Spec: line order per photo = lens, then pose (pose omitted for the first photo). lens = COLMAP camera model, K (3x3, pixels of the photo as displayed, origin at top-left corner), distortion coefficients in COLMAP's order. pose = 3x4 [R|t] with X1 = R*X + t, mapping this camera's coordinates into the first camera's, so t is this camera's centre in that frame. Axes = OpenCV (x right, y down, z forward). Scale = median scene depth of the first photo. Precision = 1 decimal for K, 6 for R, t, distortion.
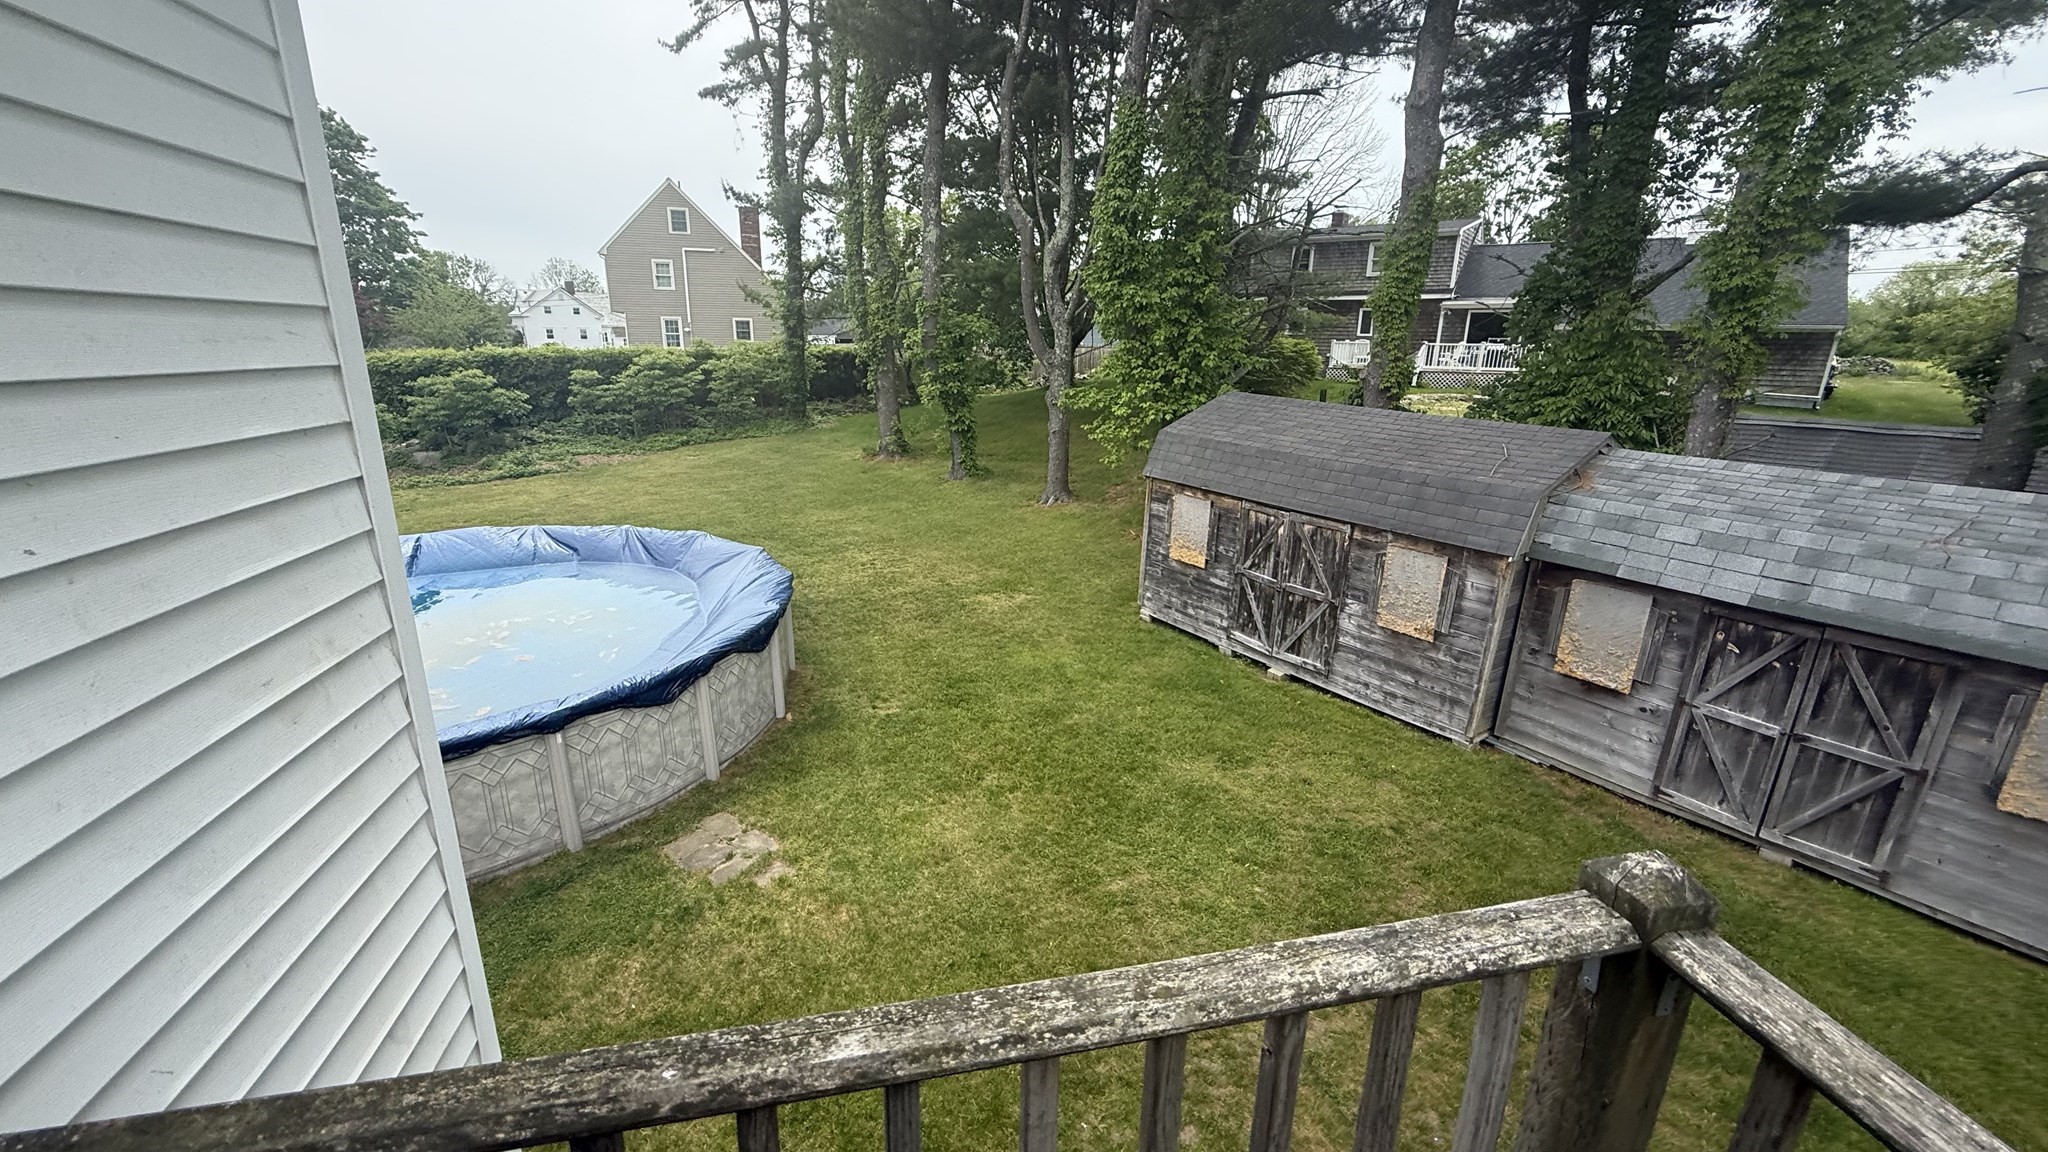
lens RADIAL K [[812.8, 0, 1015.7], [0, 812.8, 569.7], [0, 0, 1]] dist [0.000646, -0.000066]
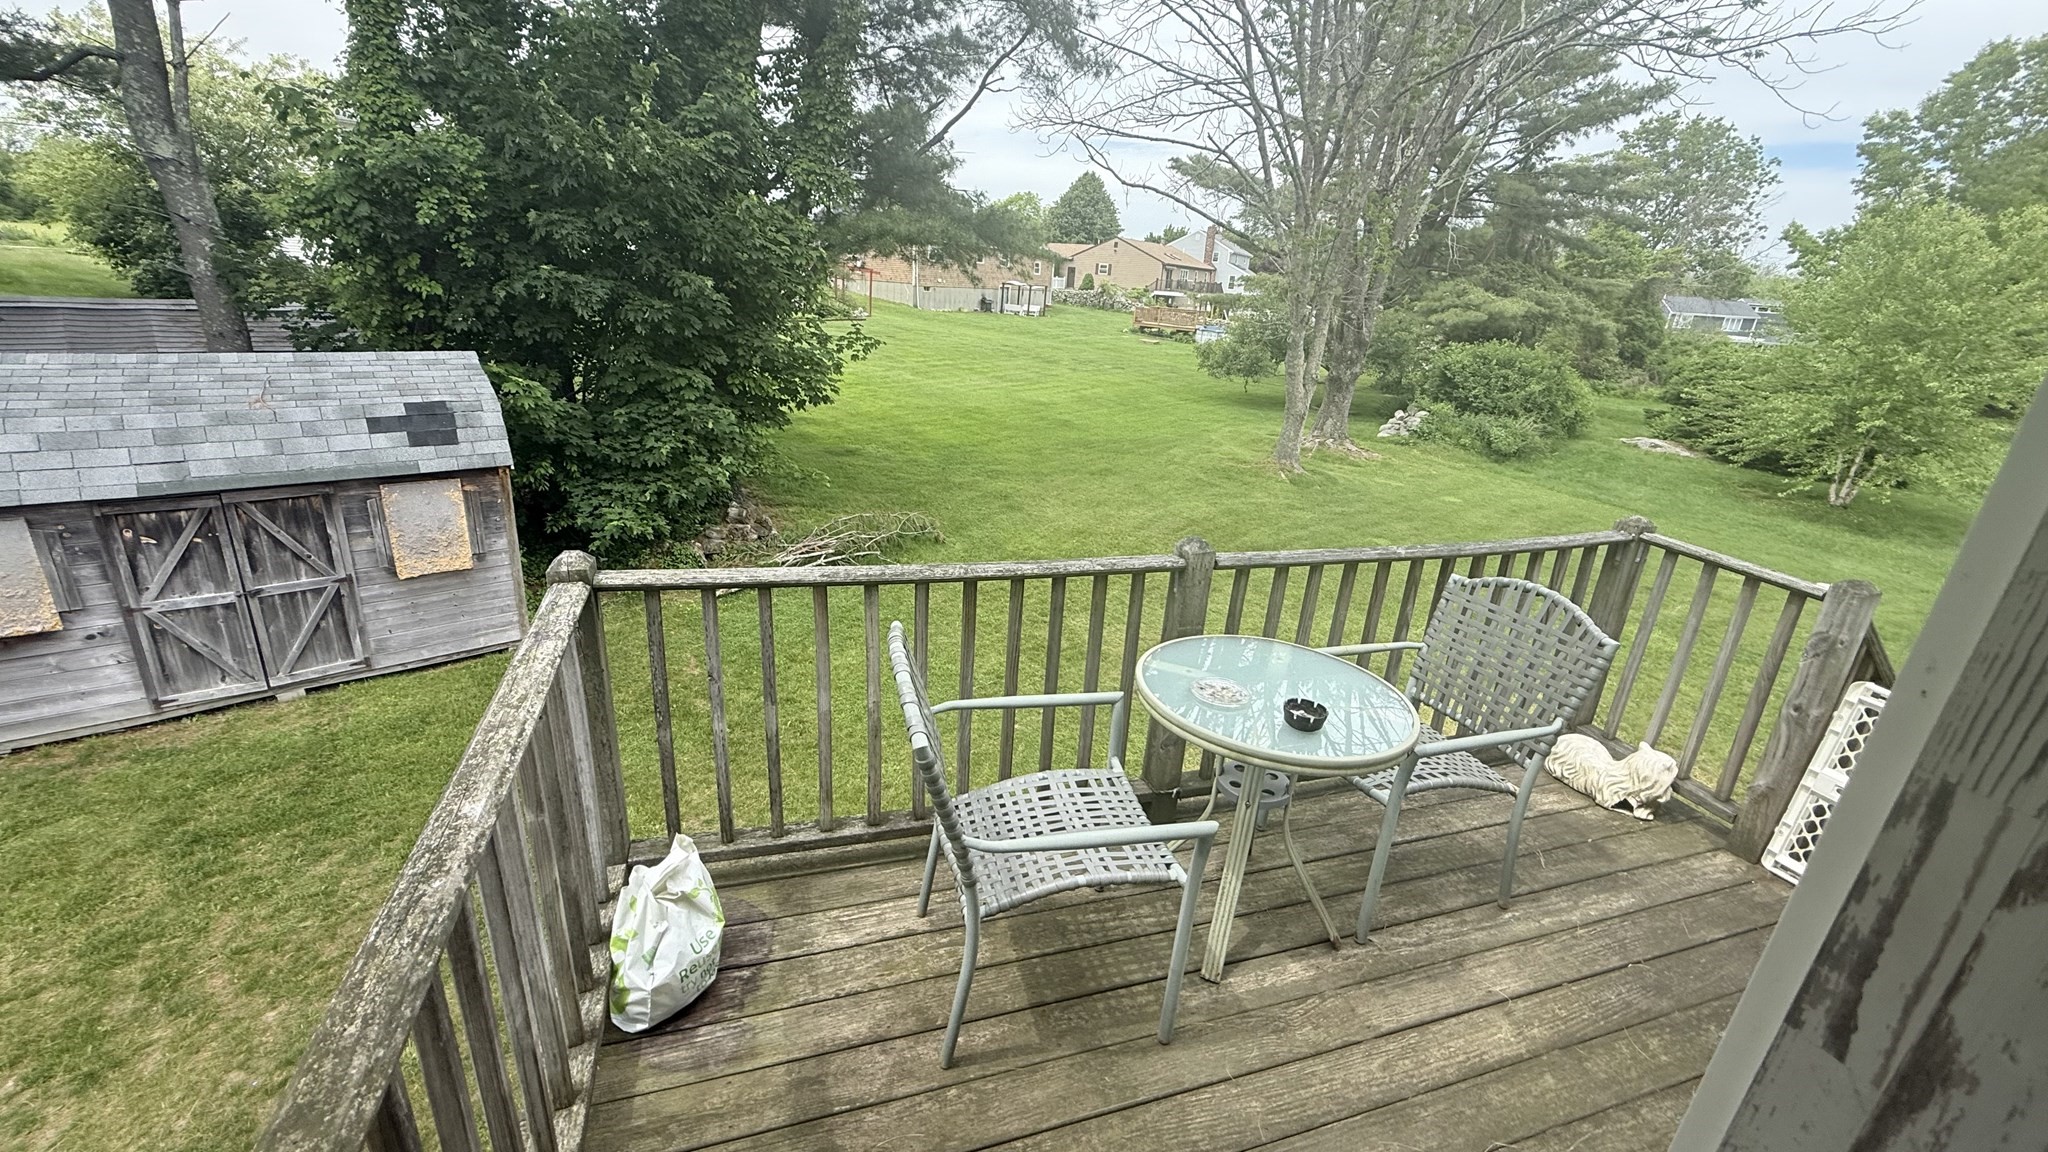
lens RADIAL K [[812.8, 0, 1015.7], [0, 812.8, 569.7], [0, 0, 1]] dist [0.000646, -0.000066]
pose [[-0.110176, -0.359465, 0.926632, -0.179850], [0.211806, 0.902401, 0.375248, -0.020950], [-0.971081, 0.237610, -0.023286, -0.009184]]
